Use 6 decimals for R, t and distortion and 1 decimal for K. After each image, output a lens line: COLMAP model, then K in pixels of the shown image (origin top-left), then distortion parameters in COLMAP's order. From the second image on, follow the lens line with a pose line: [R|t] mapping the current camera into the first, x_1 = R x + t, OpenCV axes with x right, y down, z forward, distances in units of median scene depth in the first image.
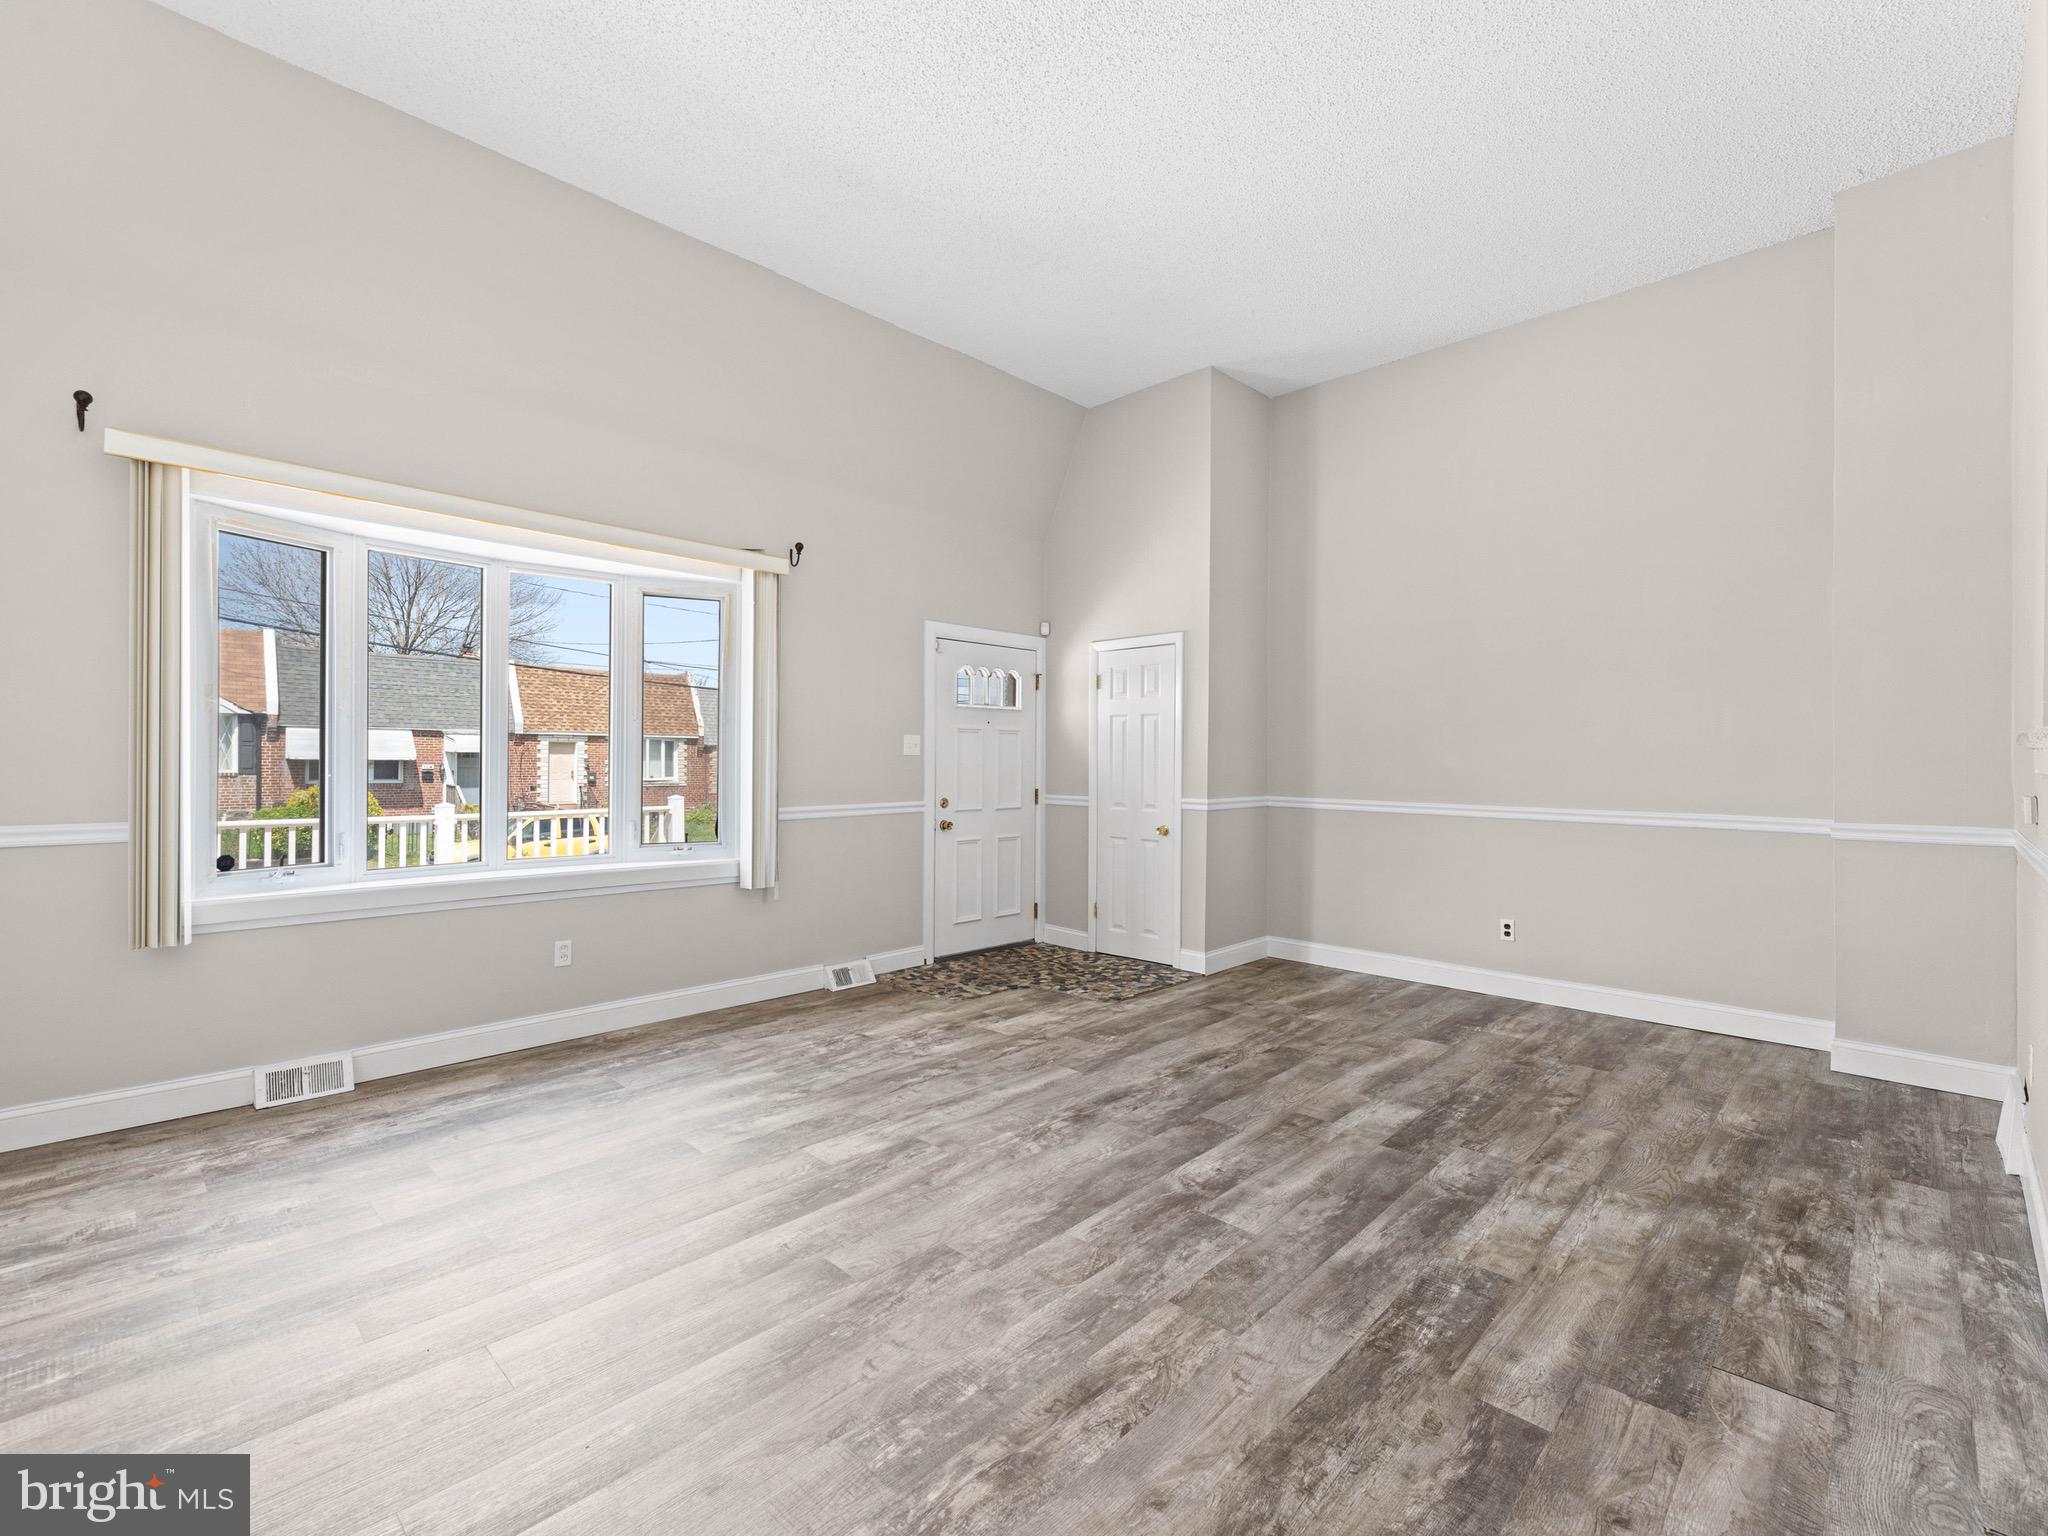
lens RADIAL K [[915.8, 0, 1017.5], [0, 915.8, 760.9], [0, 0, 1]] dist [0.003335, 0.000469]
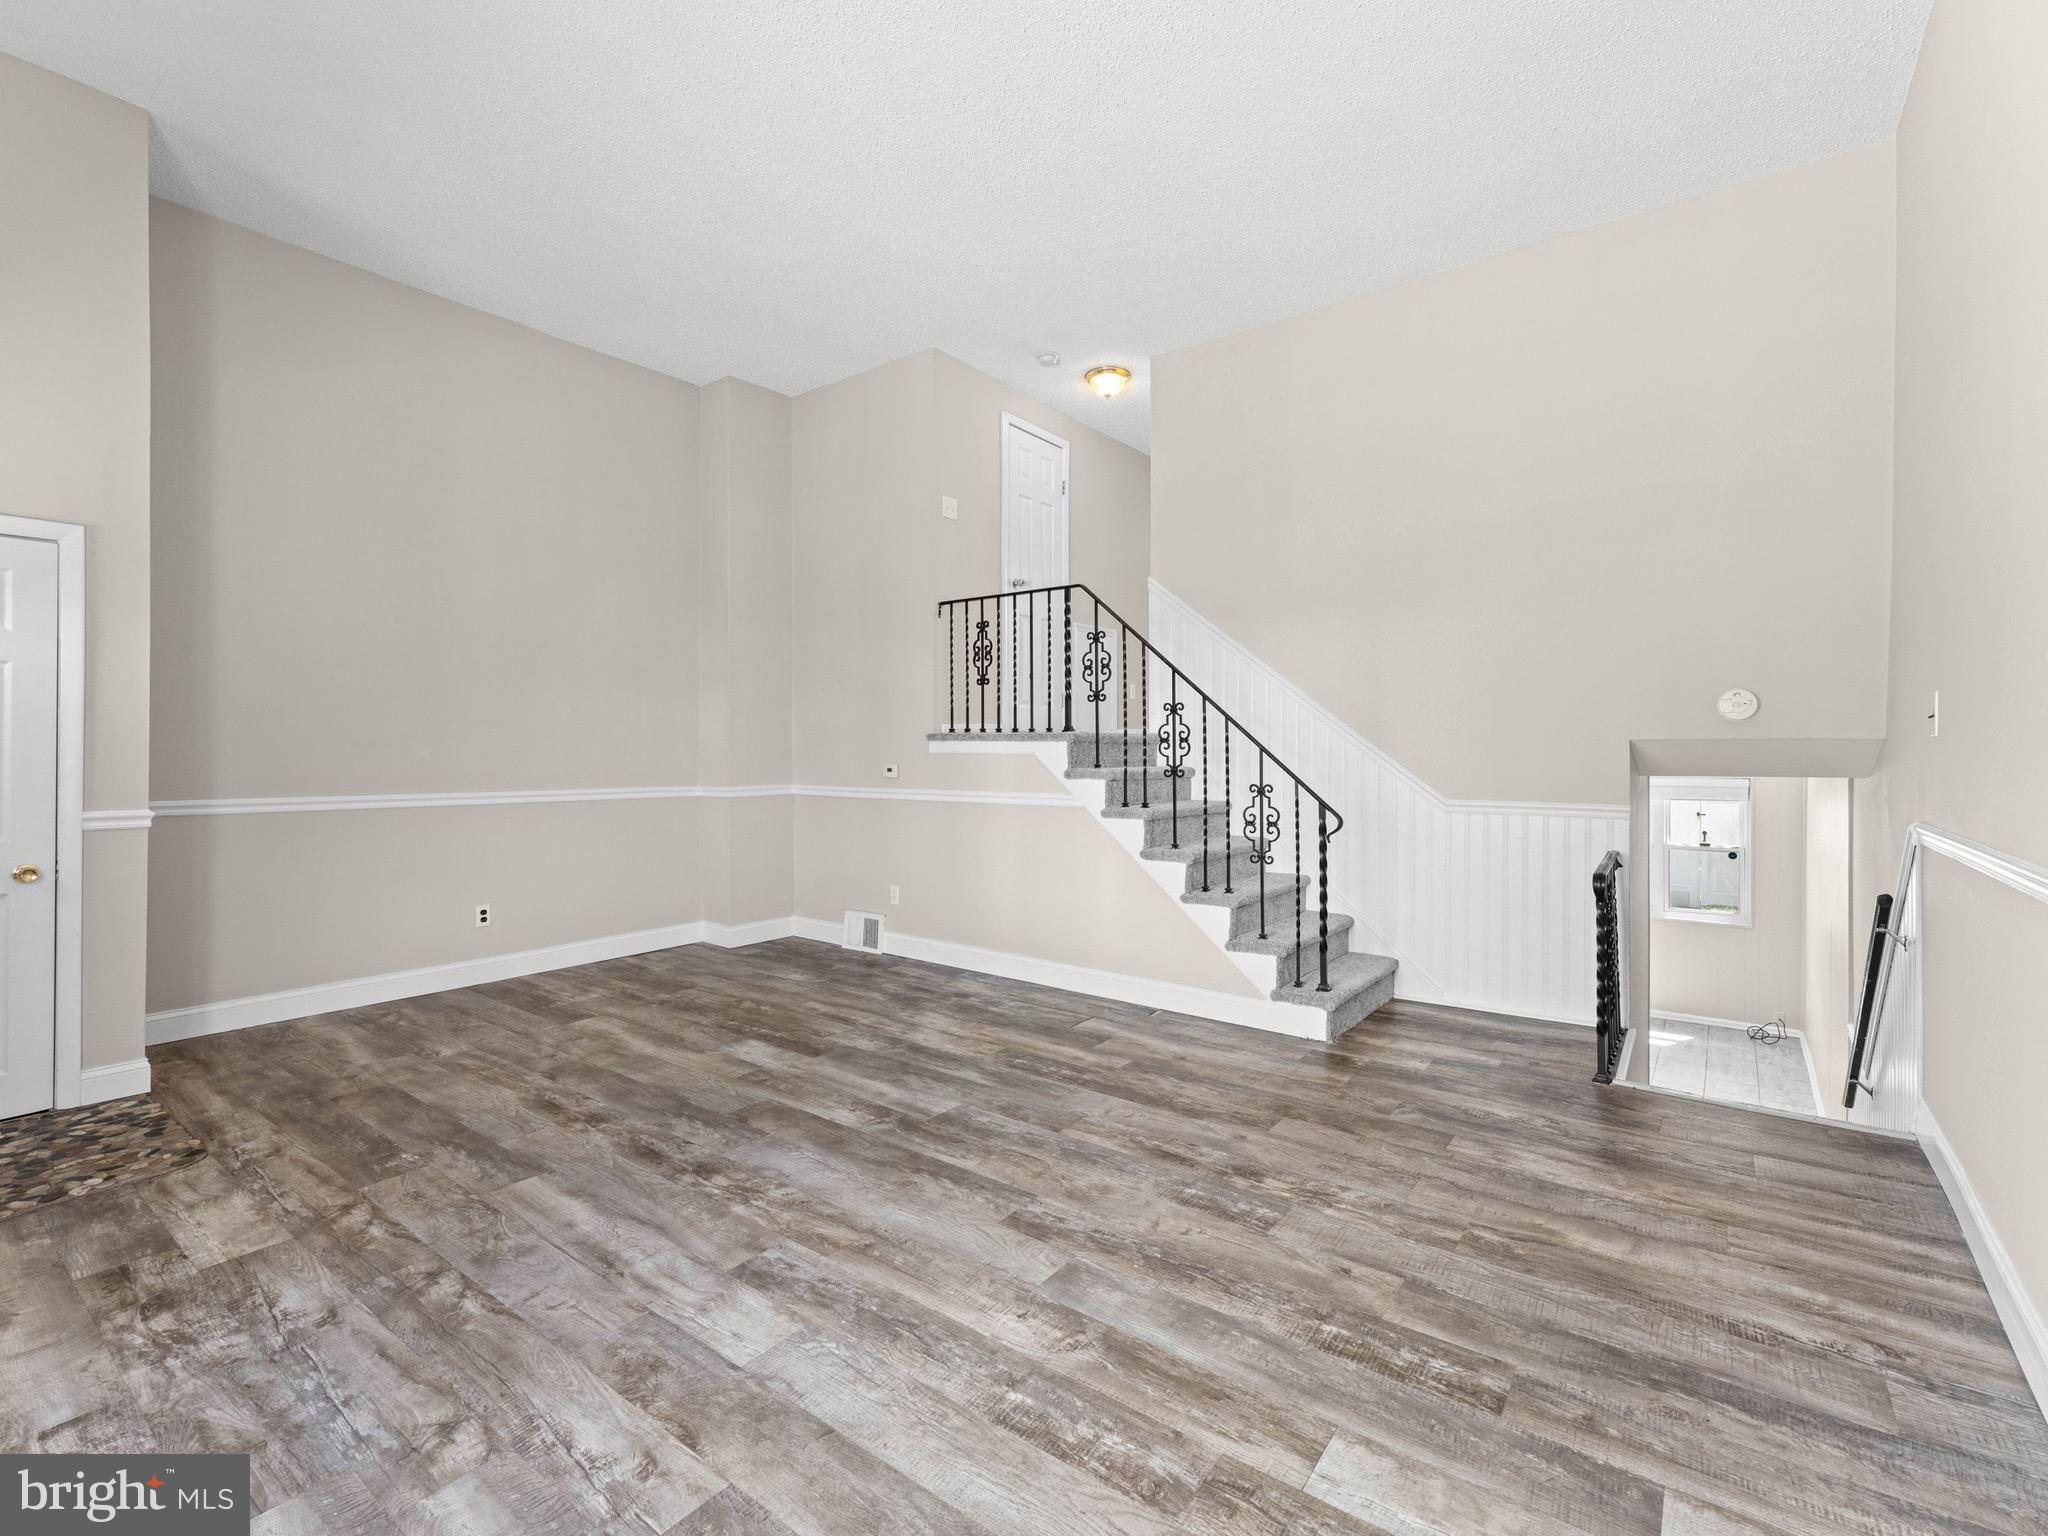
lens RADIAL K [[926.8, 0, 1024.7], [0, 926.8, 753.2], [0, 0, 1]] dist [0.001257, 0.000236]
pose [[-0.126943, -0.009021, 0.991869, -0.790078], [0.000684, 0.999958, 0.009182, -0.002912], [-0.991910, 0.001844, -0.126931, 0.789695]]
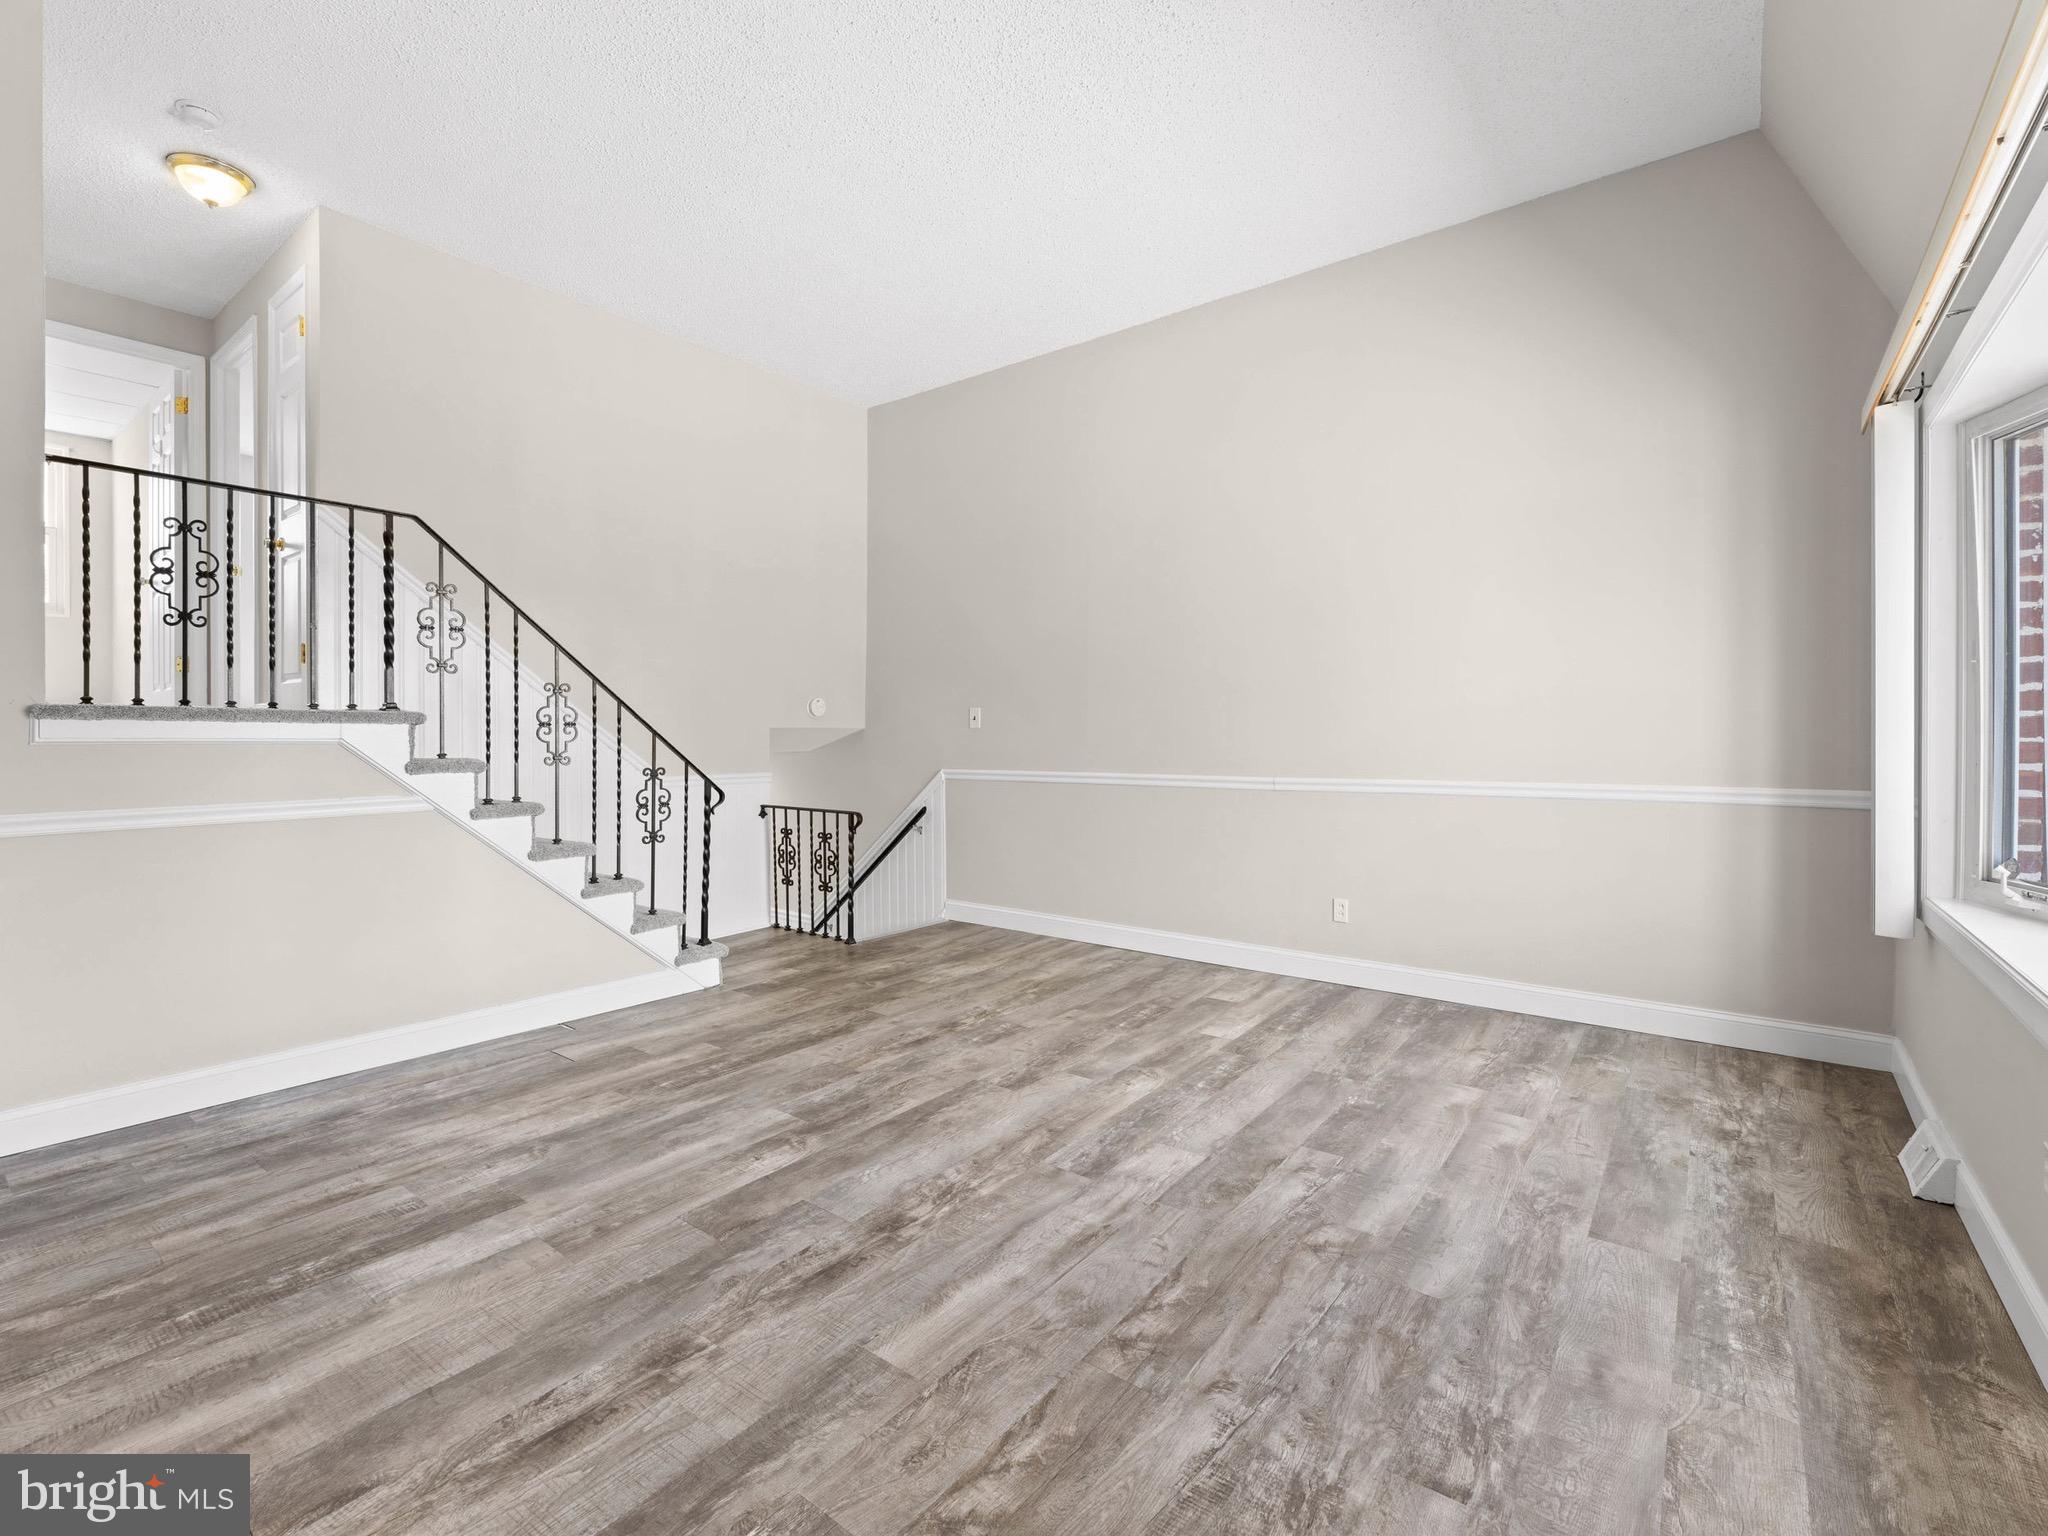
lens RADIAL K [[921.8, 0, 1025.6], [0, 921.8, 741.1], [0, 0, 1]] dist [0.000606, -0.000601]
pose [[-0.992108, -0.001772, -0.125374, 0.053476], [-0.002779, 0.999965, 0.007862, 0.001178], [0.125356, 0.008148, -0.992078, 1.680273]]
